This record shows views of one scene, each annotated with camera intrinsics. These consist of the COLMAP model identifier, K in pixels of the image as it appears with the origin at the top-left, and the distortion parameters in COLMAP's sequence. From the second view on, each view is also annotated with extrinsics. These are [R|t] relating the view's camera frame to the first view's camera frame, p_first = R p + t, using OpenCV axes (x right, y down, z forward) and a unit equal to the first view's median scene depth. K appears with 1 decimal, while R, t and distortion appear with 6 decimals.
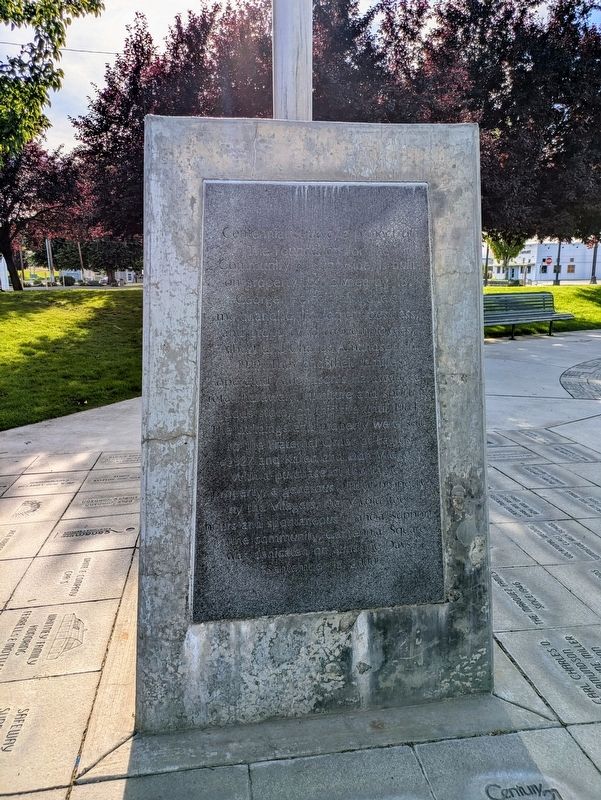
lens RADIAL K [[582.5, 0, 300.9], [0, 582.5, 400.5], [0, 0, 1]] dist [0.000013, 0.000098]
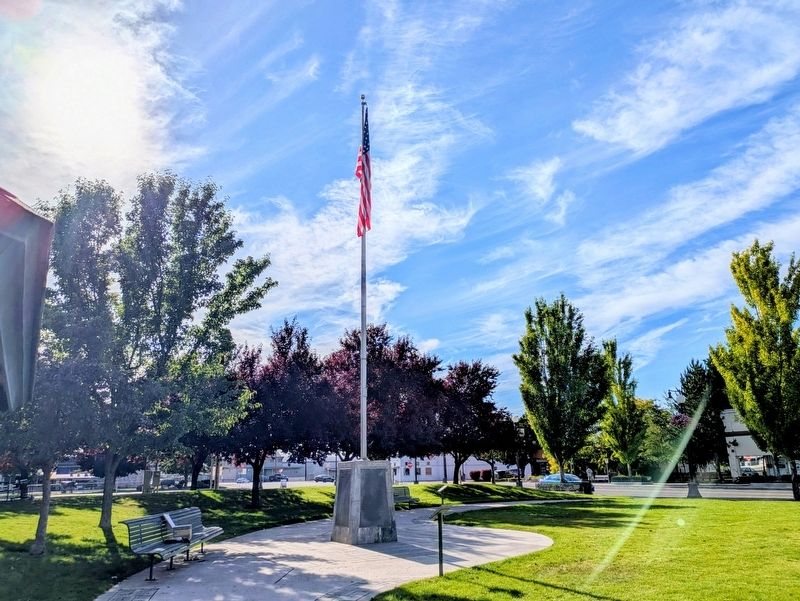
lens RADIAL K [[582.5, 0, 399.5], [0, 582.5, 300.6], [0, 0, 1]] dist [0.000013, 0.000098]
pose [[0.931380, 0.103183, 0.349119, -0.063054], [0.078822, 0.879087, -0.470099, 0.033528], [-0.355412, 0.465360, 0.810631, -0.159070]]
